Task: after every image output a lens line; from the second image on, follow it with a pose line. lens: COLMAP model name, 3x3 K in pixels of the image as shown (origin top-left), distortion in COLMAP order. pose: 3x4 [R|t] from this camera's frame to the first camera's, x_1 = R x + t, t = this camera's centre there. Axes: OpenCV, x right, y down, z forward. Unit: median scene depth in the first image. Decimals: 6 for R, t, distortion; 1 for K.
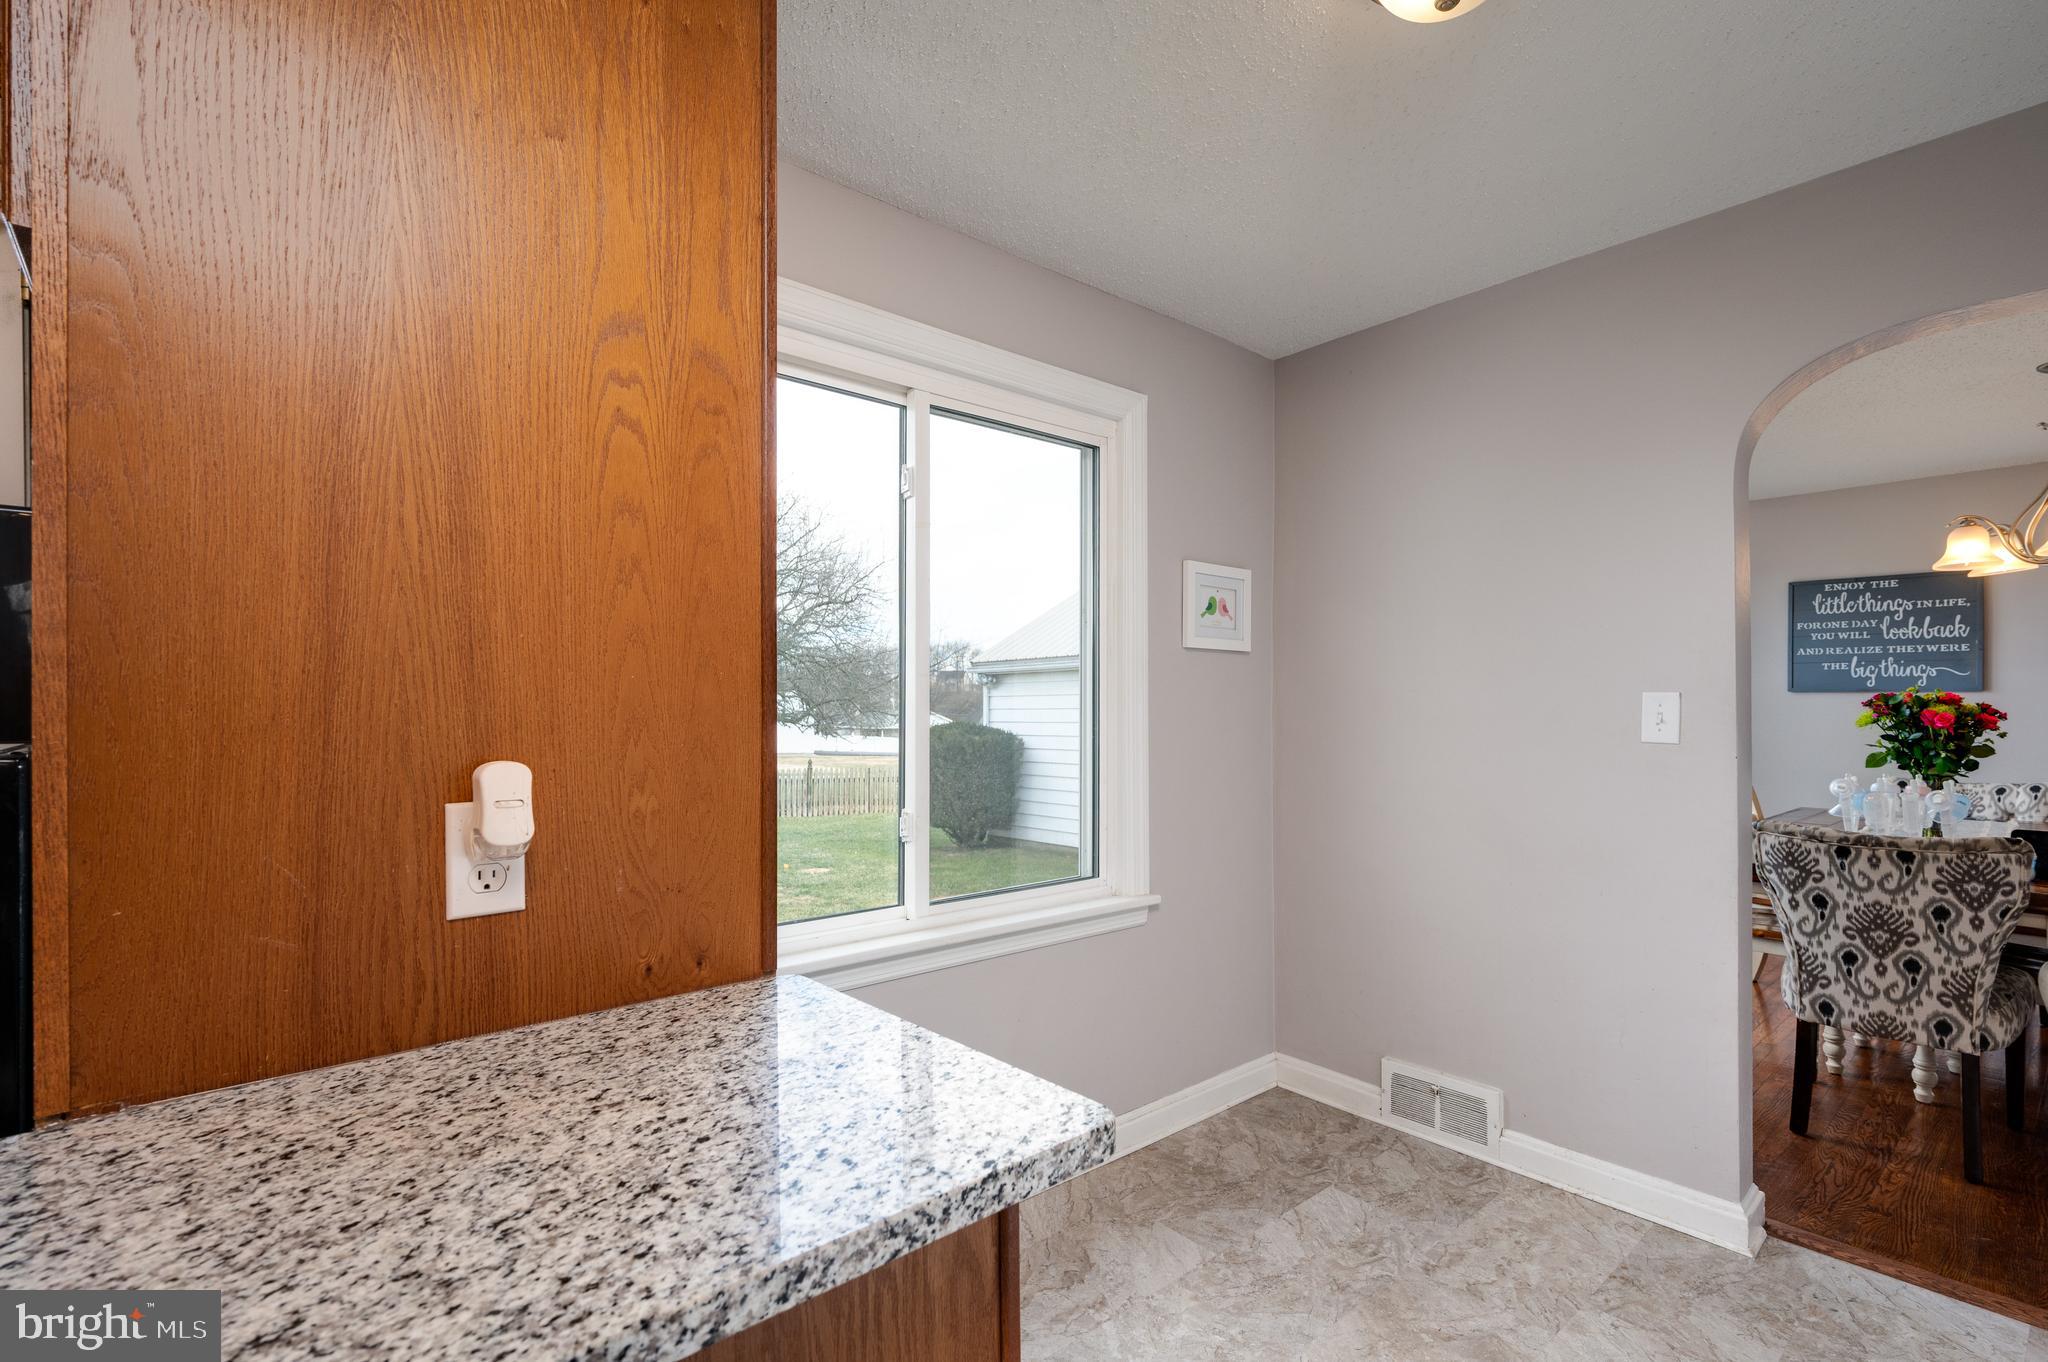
lens RADIAL K [[959.6, 0, 1029.2], [0, 959.6, 712.4], [0, 0, 1]] dist [0.000764, -0.000718]
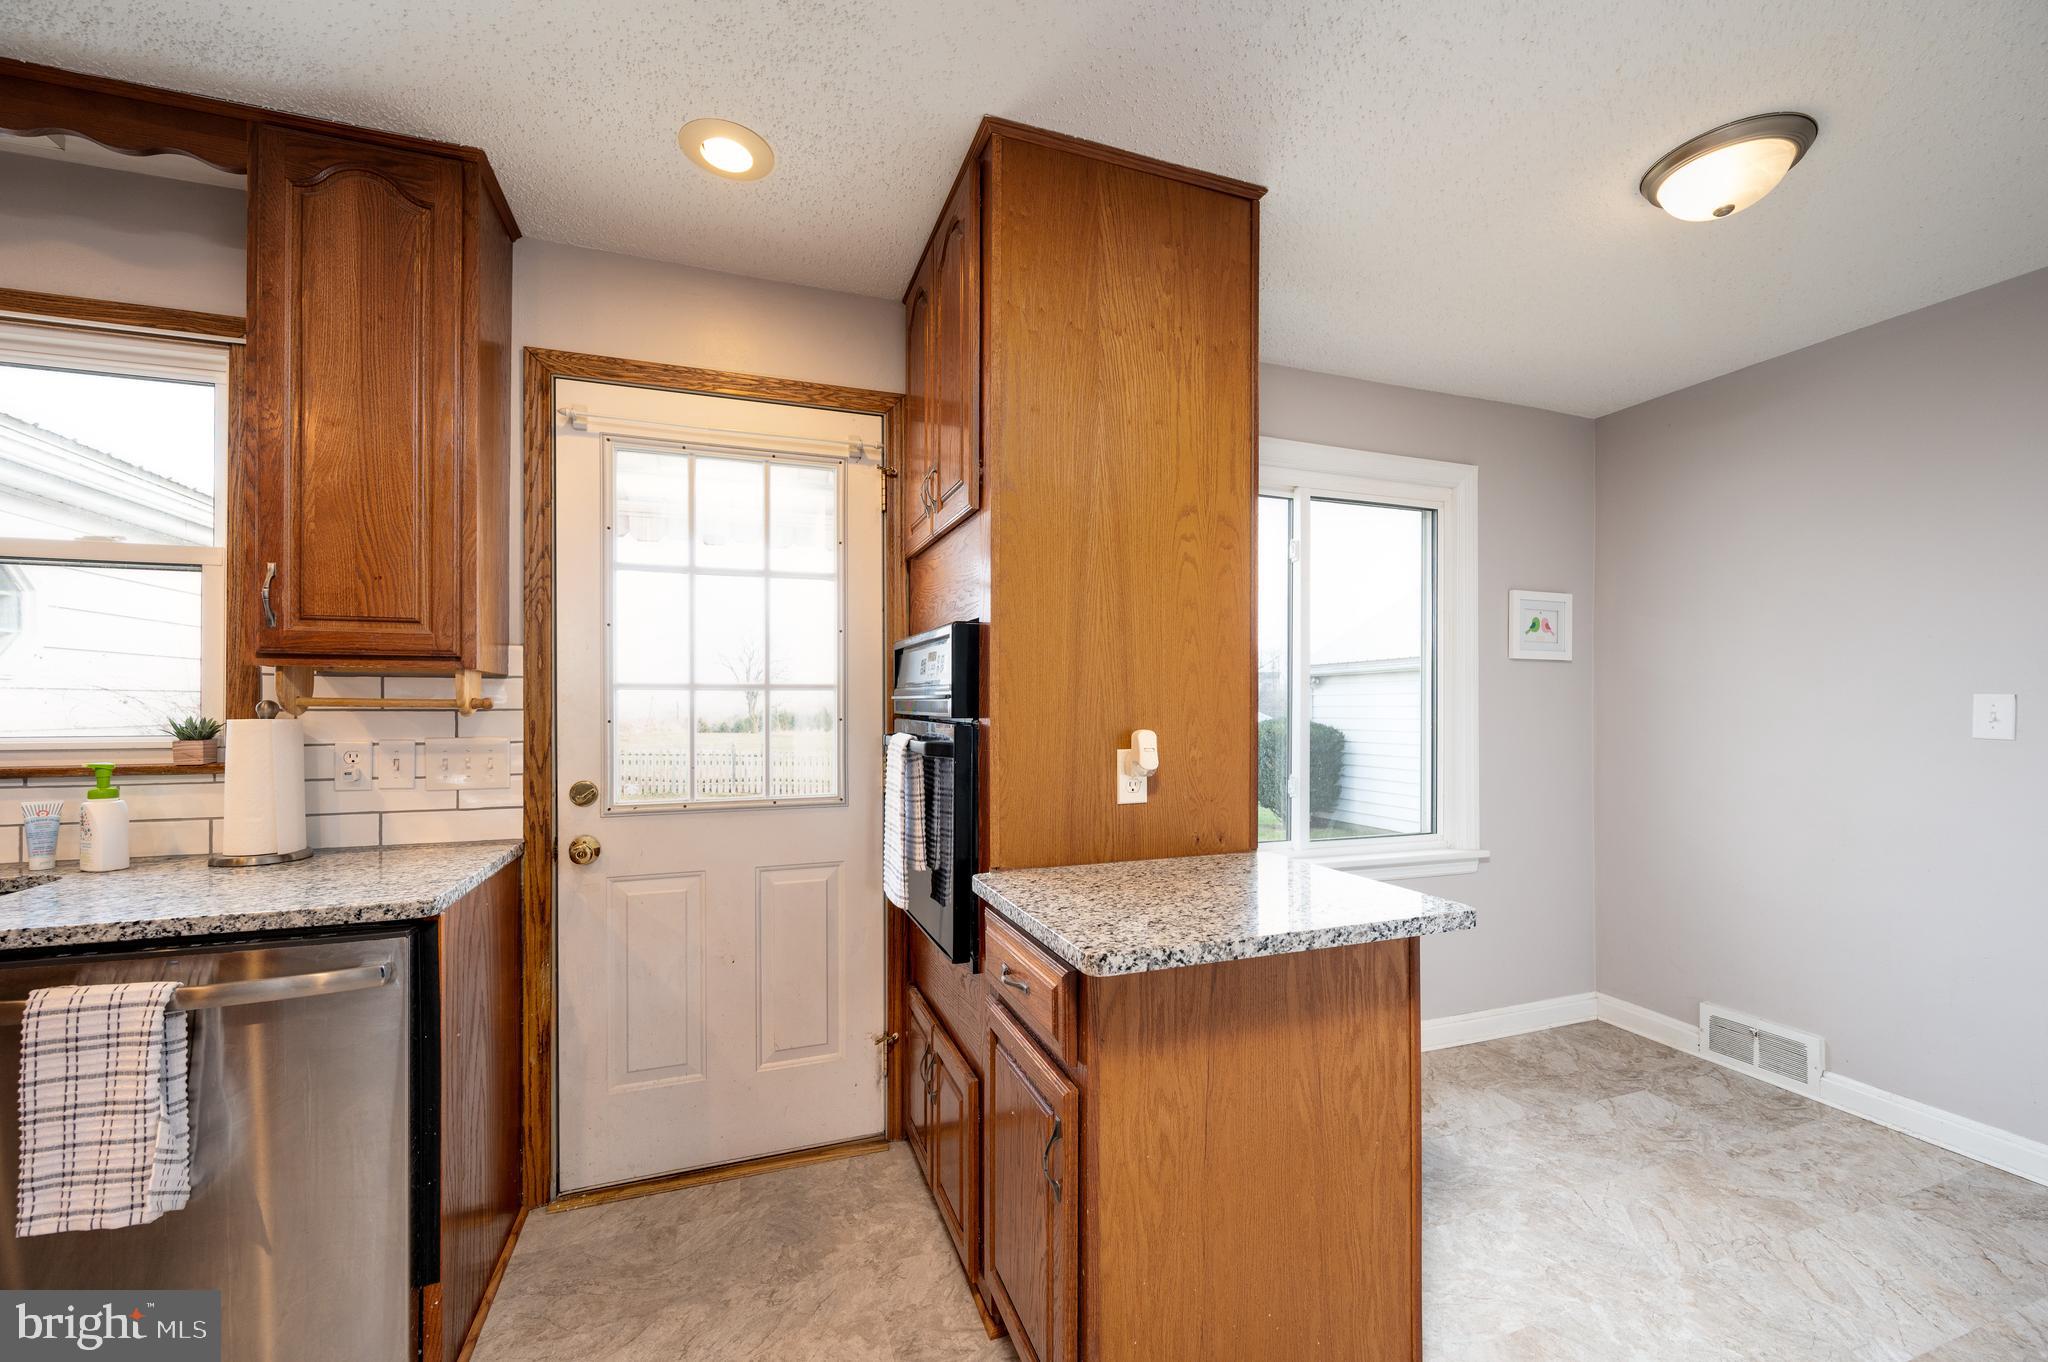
lens RADIAL K [[815.8, 0, 1030.8], [0, 815.8, 699.3], [0, 0, 1]] dist [-0.004293, 0.001132]
pose [[0.932970, 0.002163, -0.359947, -0.071437], [-0.006200, 0.999930, -0.010063, 0.001958], [0.359900, 0.011620, 0.932918, -0.397828]]
